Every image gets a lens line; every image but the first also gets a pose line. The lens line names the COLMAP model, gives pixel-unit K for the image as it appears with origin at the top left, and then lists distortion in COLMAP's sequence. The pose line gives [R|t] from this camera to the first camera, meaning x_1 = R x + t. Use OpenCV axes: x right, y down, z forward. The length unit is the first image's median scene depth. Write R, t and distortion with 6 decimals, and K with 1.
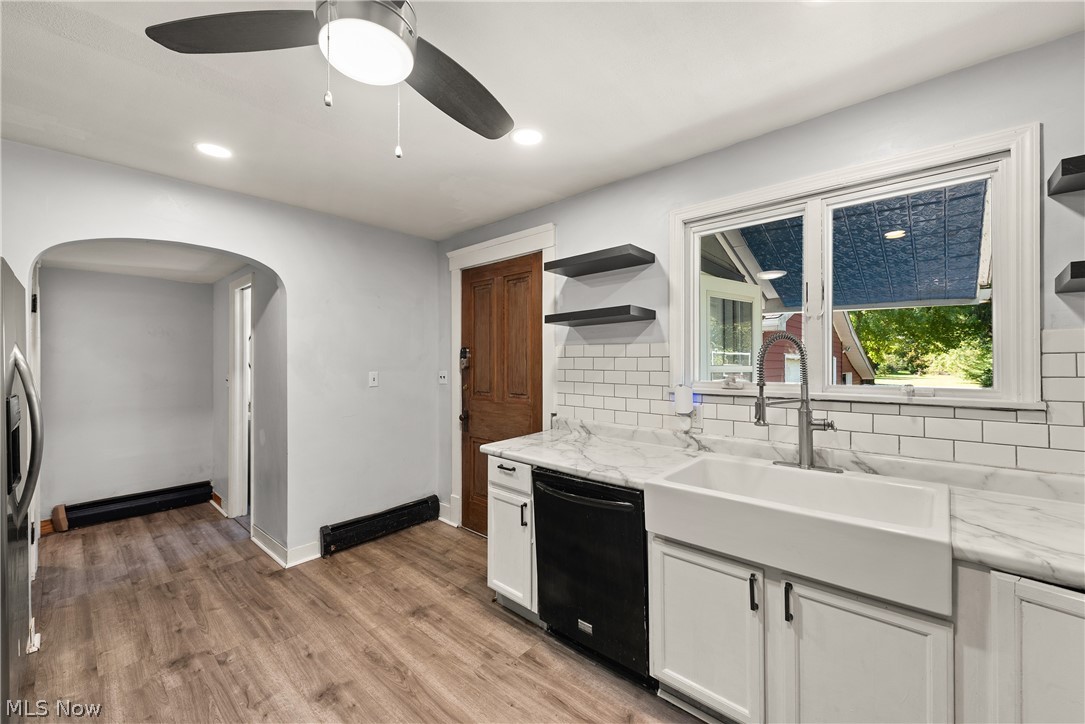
lens RADIAL K [[434.0, 0, 542.5], [0, 434.0, 362.0], [0, 0, 1]] dist [0.001840, -0.000311]
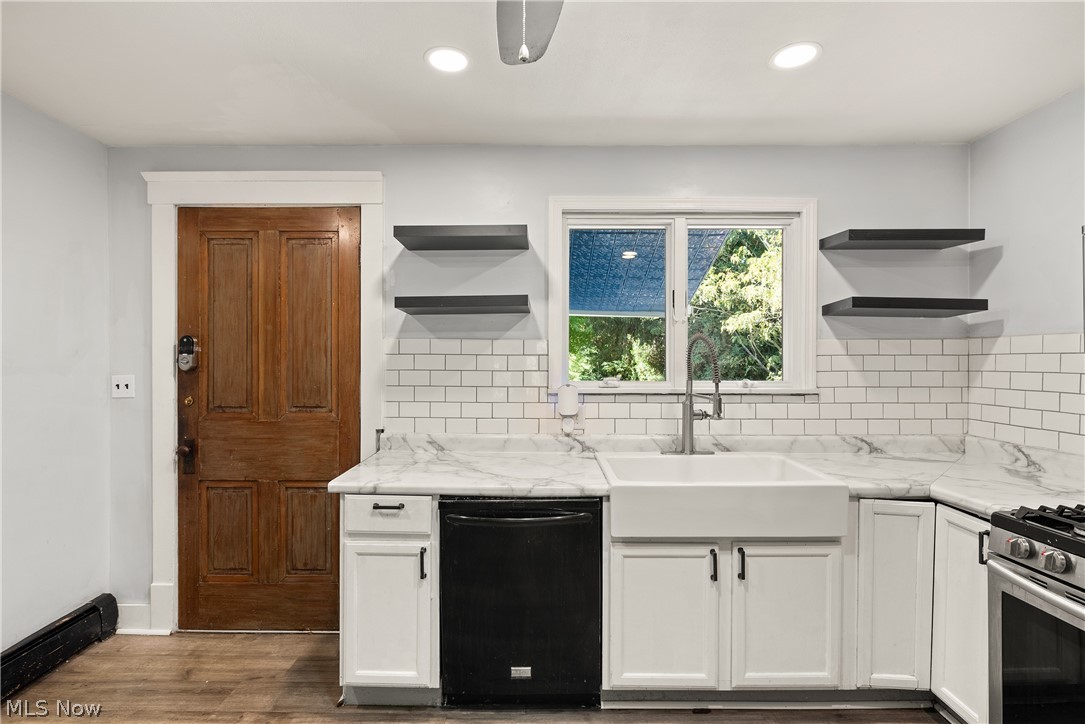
lens RADIAL K [[511.9, 0, 575.2], [0, 511.9, 369.9], [0, 0, 1]] dist [-0.001931, -0.001421]
pose [[0.742729, -0.005038, 0.669573, -0.390277], [-0.002736, 0.999941, 0.010559, 0.008179], [-0.669586, -0.009675, 0.742671, 0.156905]]
